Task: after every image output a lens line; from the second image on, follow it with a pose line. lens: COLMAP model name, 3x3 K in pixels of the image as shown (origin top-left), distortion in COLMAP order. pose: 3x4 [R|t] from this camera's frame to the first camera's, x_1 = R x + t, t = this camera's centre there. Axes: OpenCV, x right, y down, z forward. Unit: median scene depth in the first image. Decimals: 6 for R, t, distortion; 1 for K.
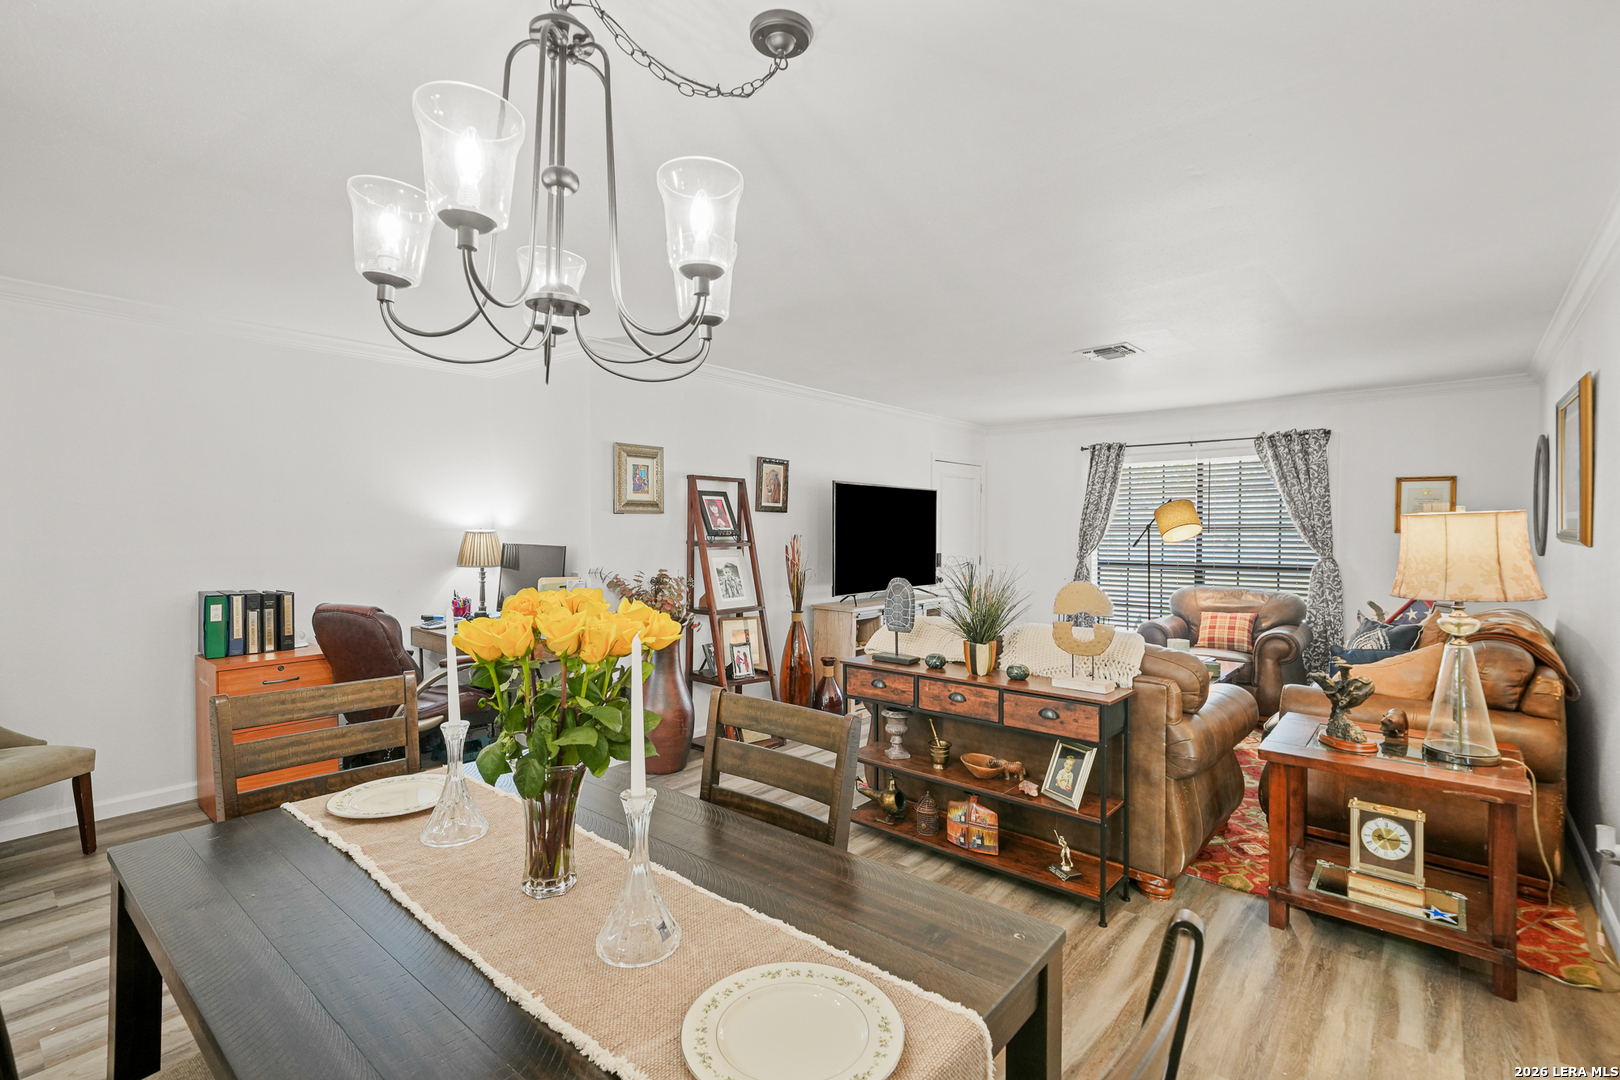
lens RADIAL K [[738.9, 0, 815.3], [0, 738.9, 538.9], [0, 0, 1]] dist [0.003770, 0.000461]
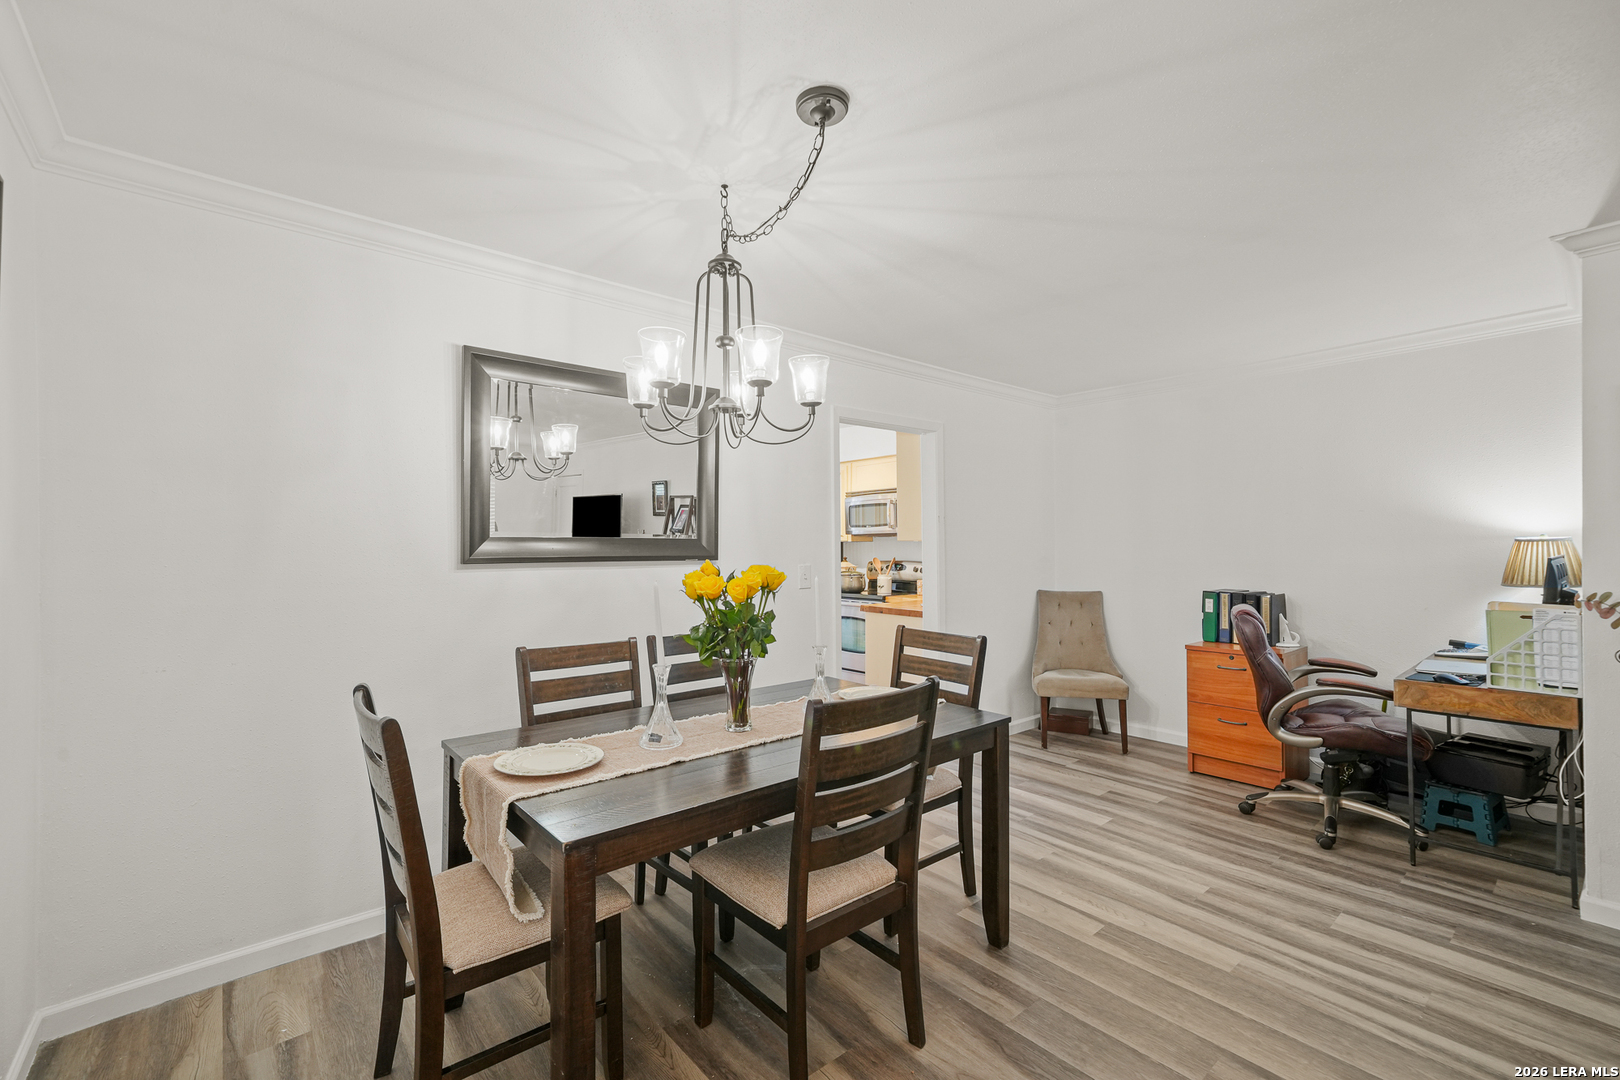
lens RADIAL K [[689.7, 0, 801.2], [0, 689.7, 537.2], [0, 0, 1]] dist [0.003131, 0.000471]
pose [[-0.178750, -0.021881, -0.983651, 0.316060], [-0.015765, 0.999688, -0.019372, 0.011814], [0.983768, 0.012045, -0.179039, 0.353968]]
